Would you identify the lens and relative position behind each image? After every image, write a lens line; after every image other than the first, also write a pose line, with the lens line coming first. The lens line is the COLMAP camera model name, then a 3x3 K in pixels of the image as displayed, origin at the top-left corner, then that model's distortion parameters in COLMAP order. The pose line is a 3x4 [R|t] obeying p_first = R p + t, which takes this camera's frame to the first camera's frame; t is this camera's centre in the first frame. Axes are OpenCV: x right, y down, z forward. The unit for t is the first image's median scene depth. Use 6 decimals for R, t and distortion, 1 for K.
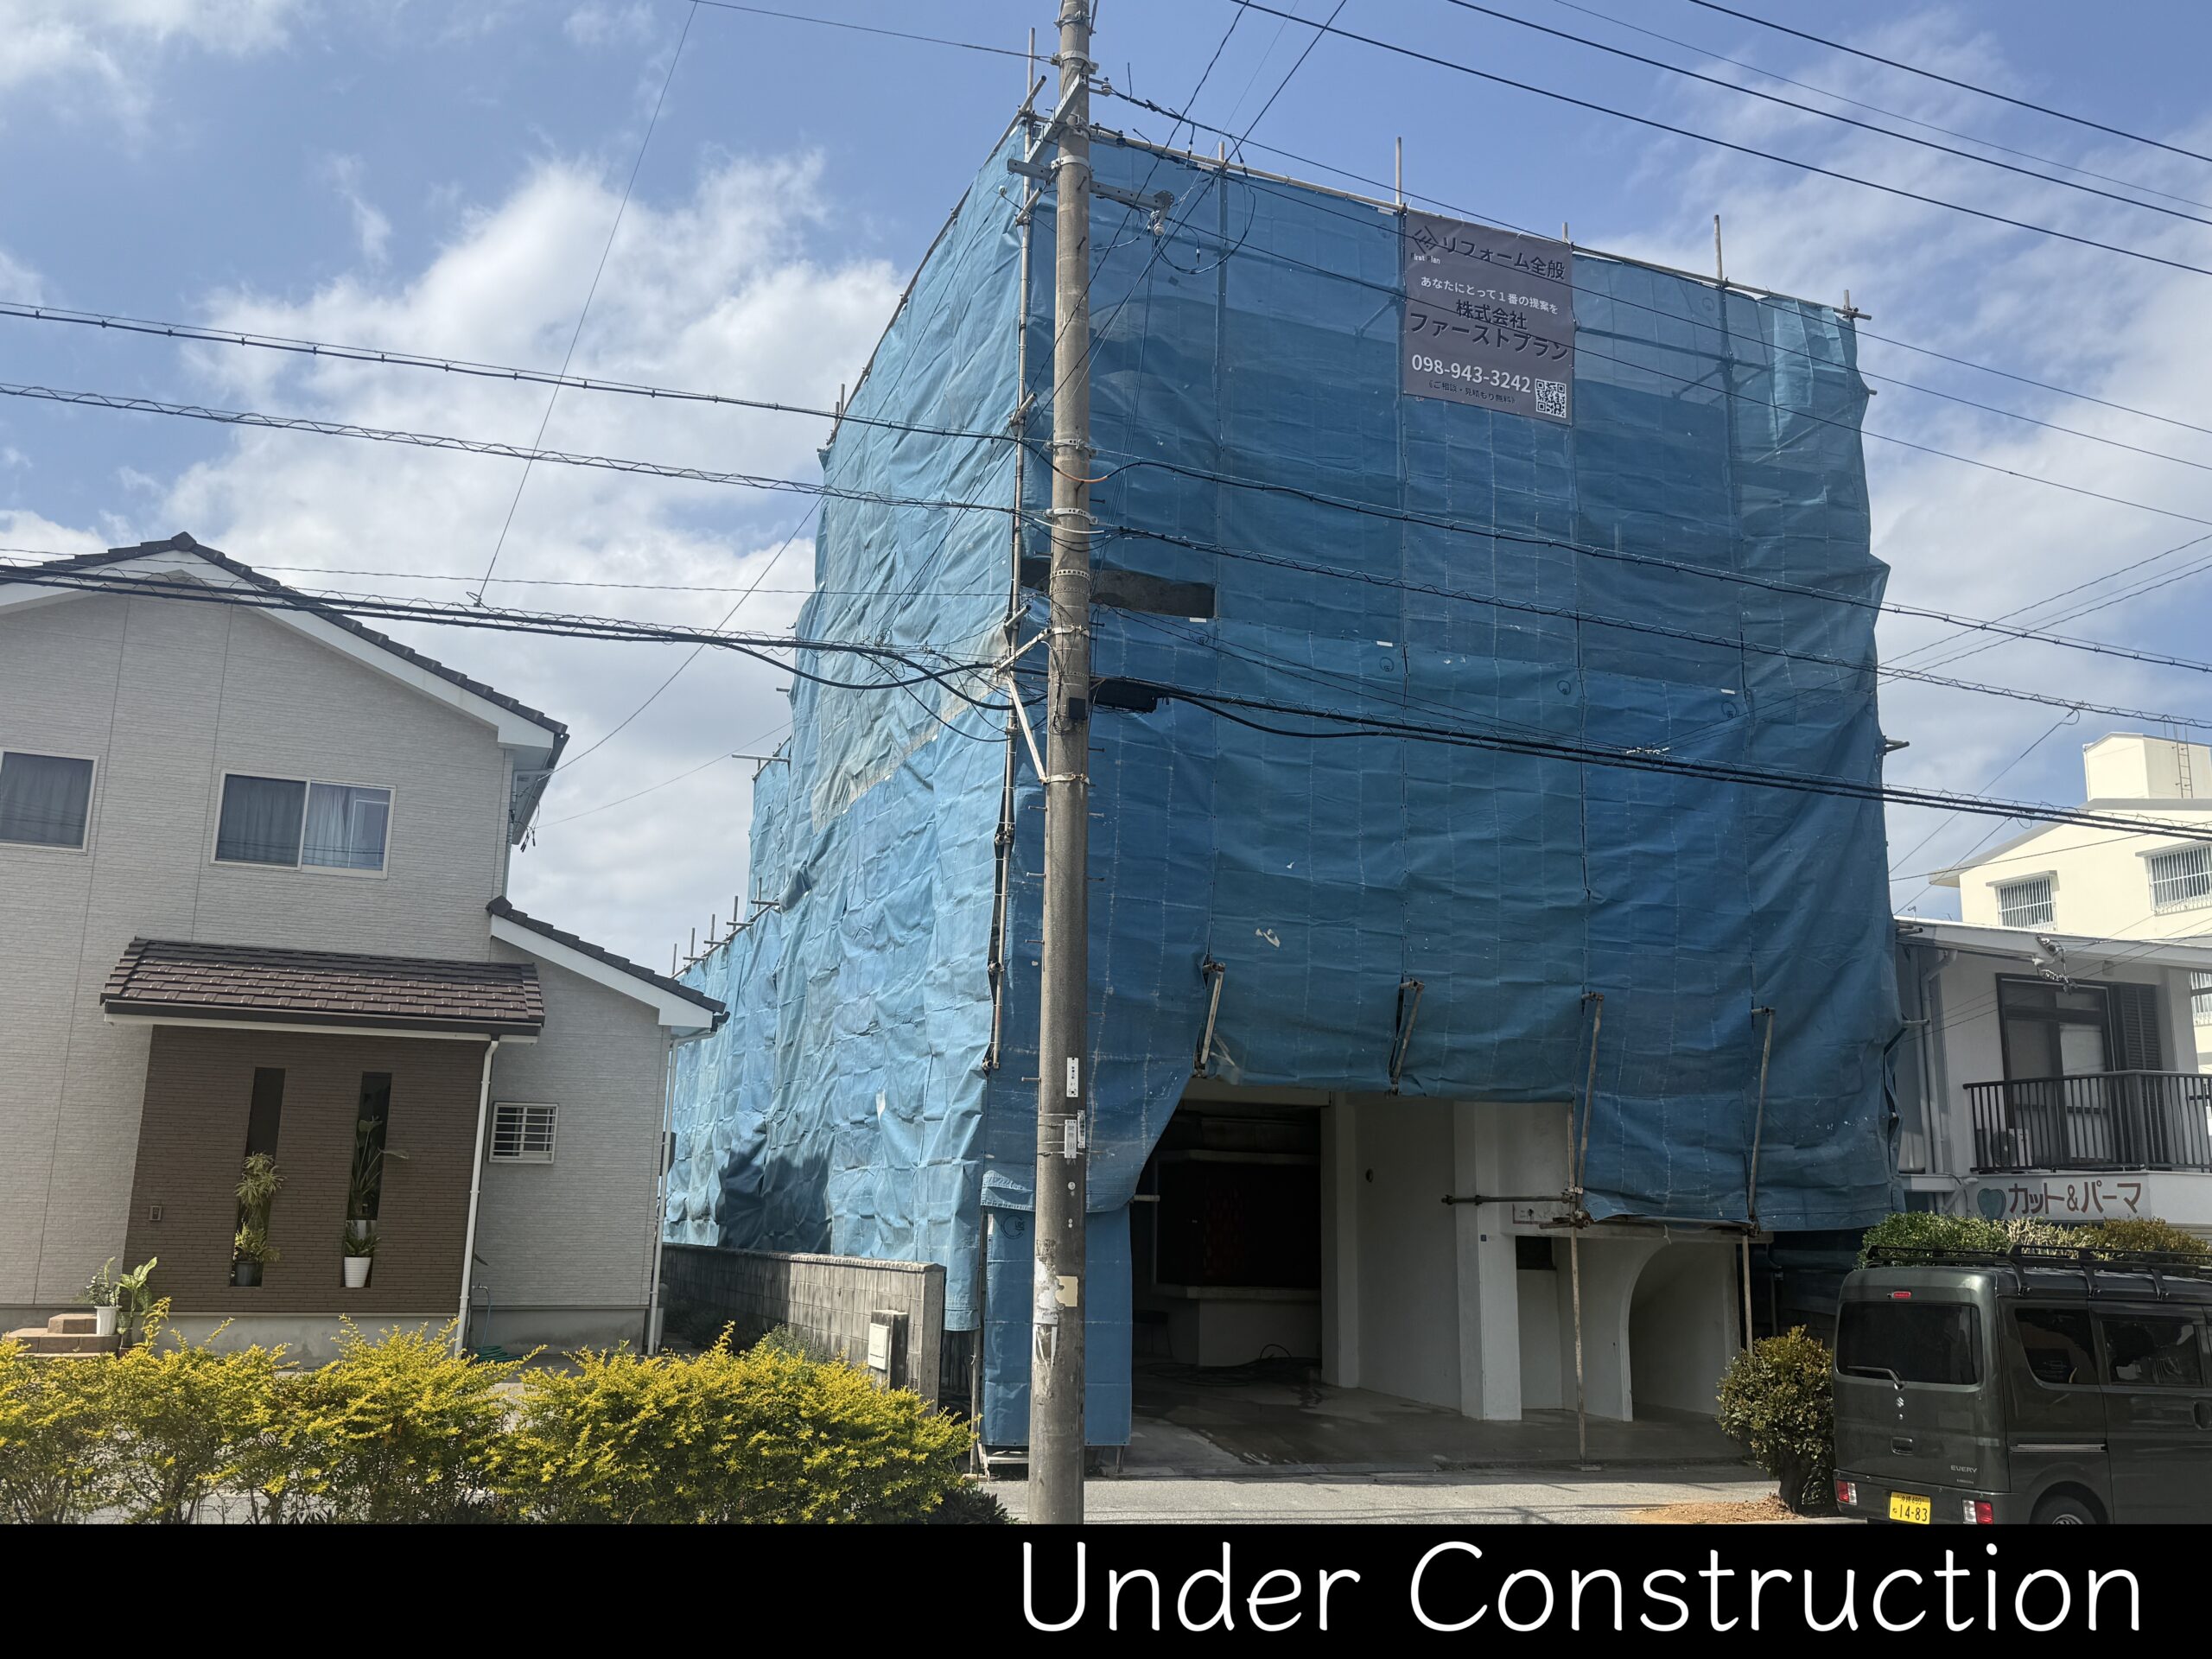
lens RADIAL K [[1865.2, 0, 1106.0], [0, 1865.2, 829.5], [0, 0, 1]] dist [0.096928, -0.004429]
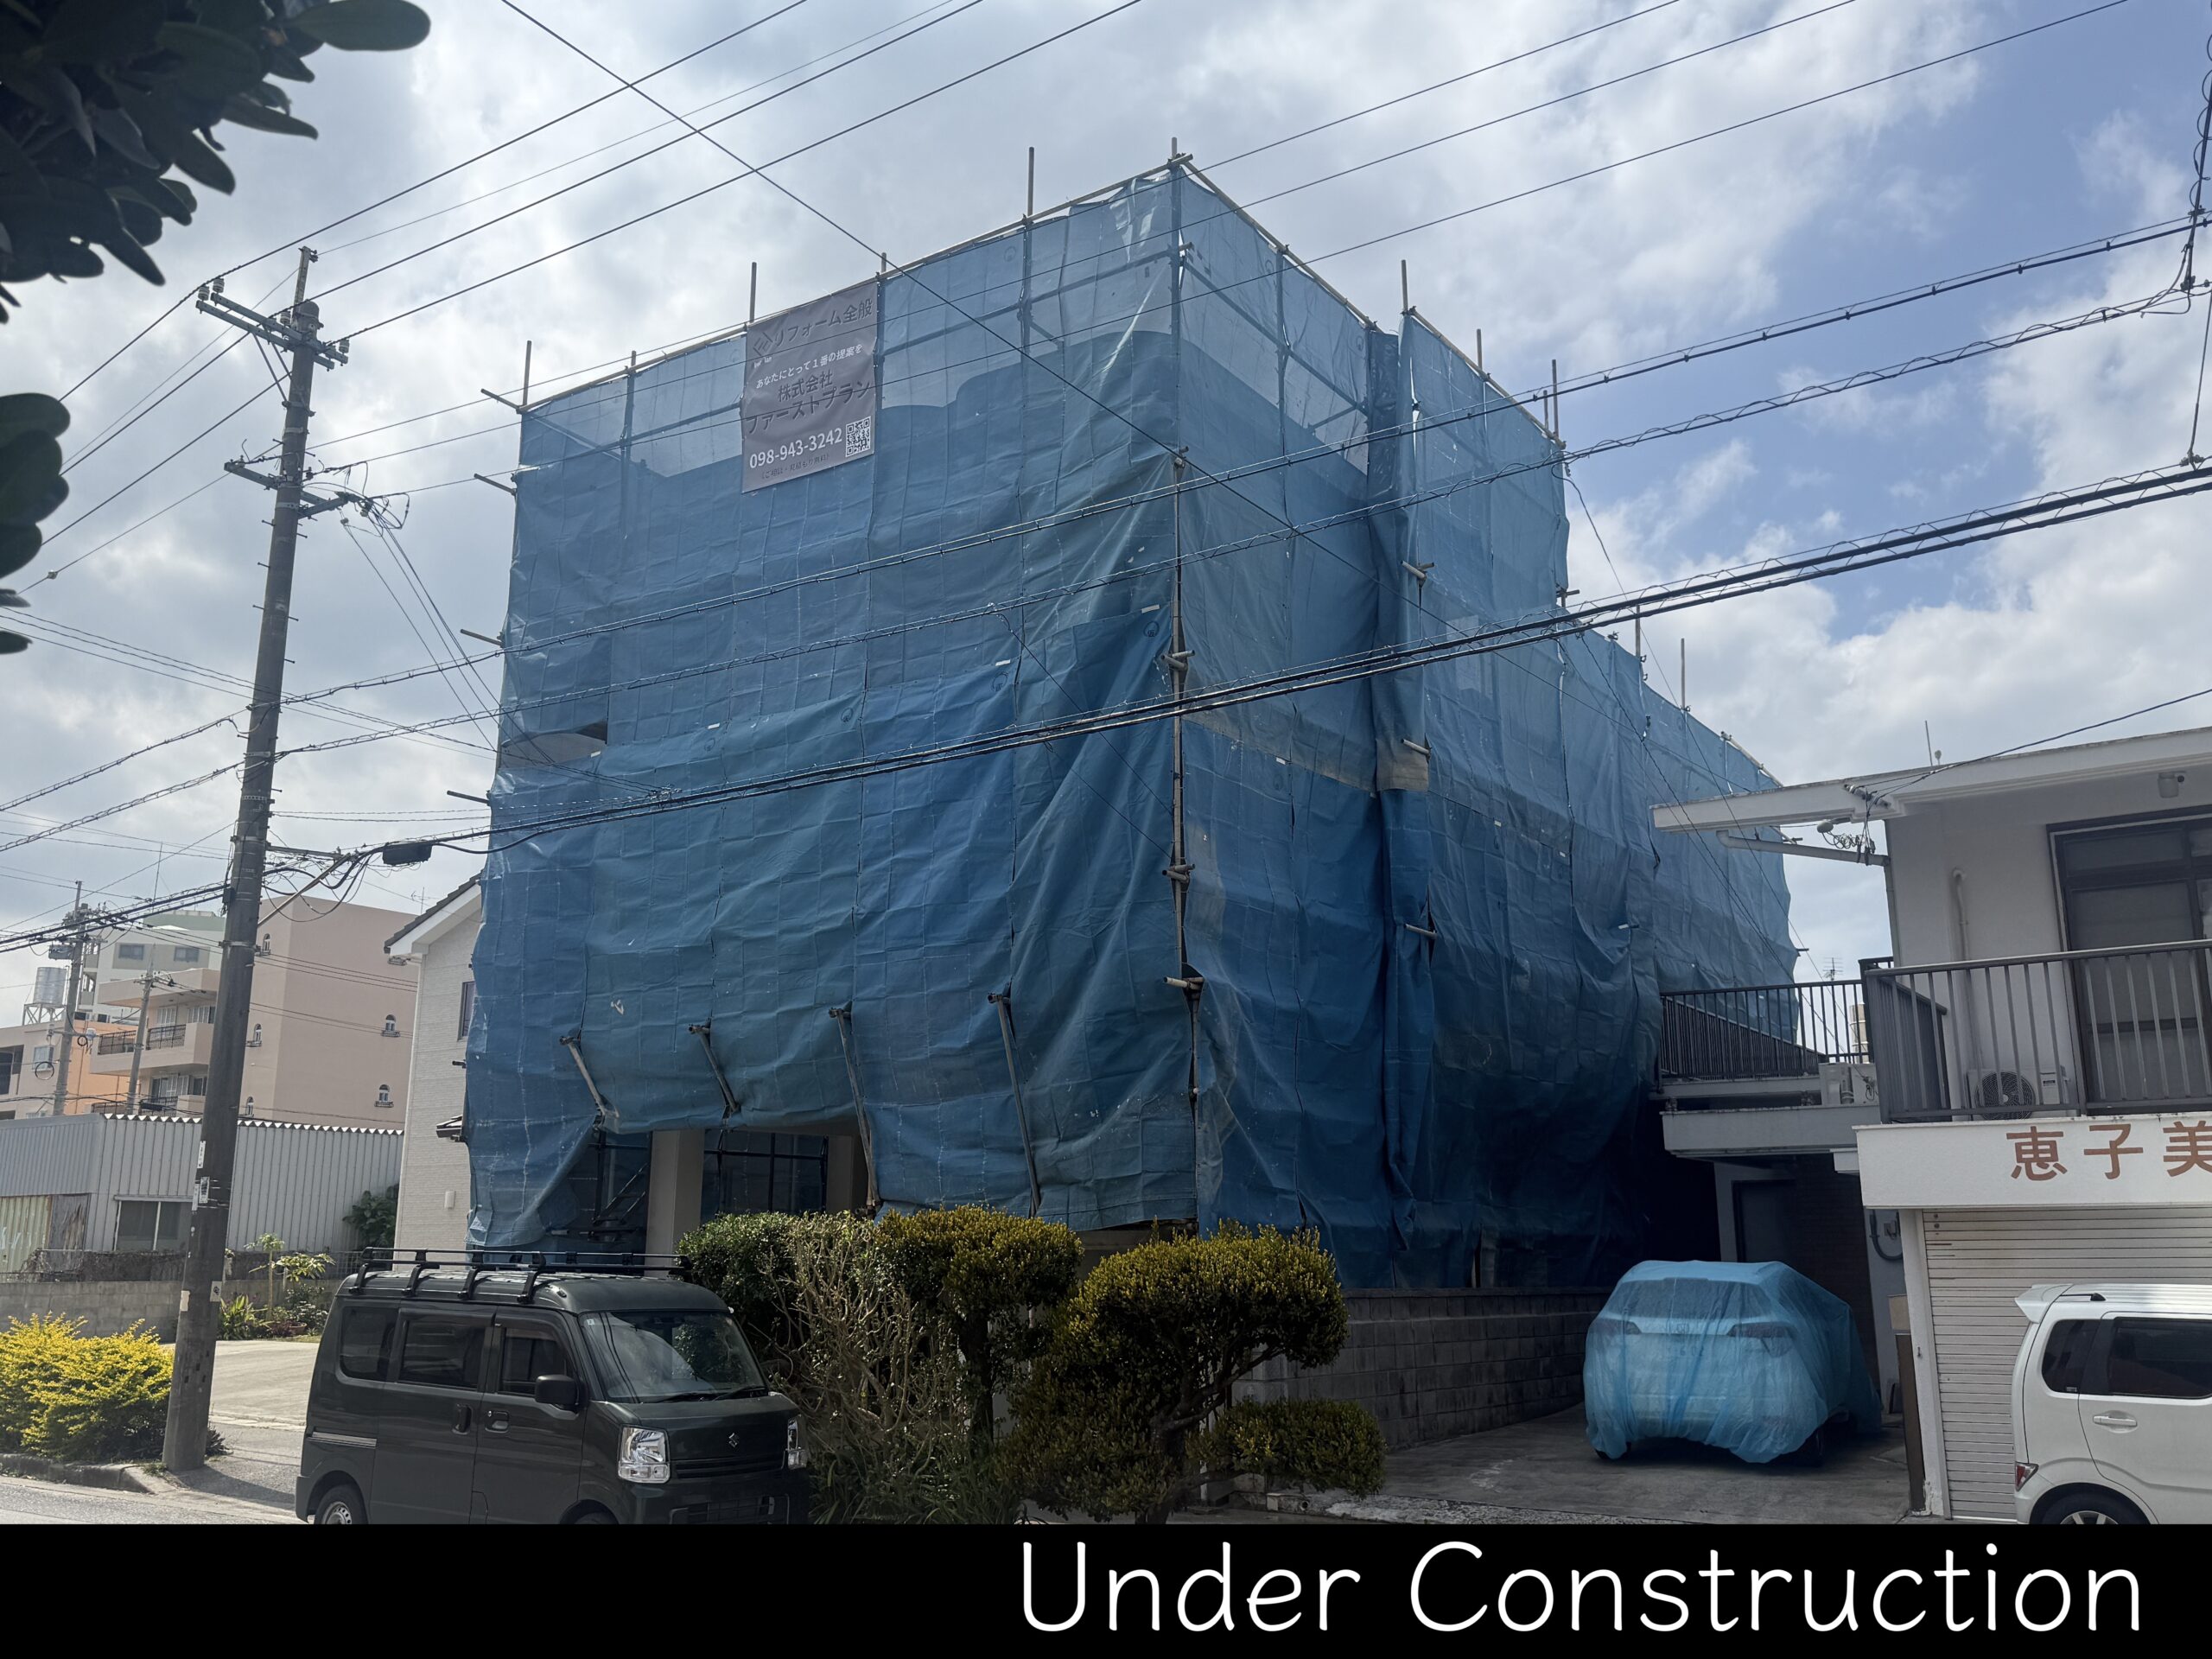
lens RADIAL K [[1865.2, 0, 1106.0], [0, 1865.2, 829.5], [0, 0, 1]] dist [0.096928, -0.004429]
pose [[0.568138, -0.205976, -0.796739, 1.137572], [0.182576, 0.975590, -0.122022, 0.137812], [0.802424, -0.076140, 0.591877, 0.504061]]
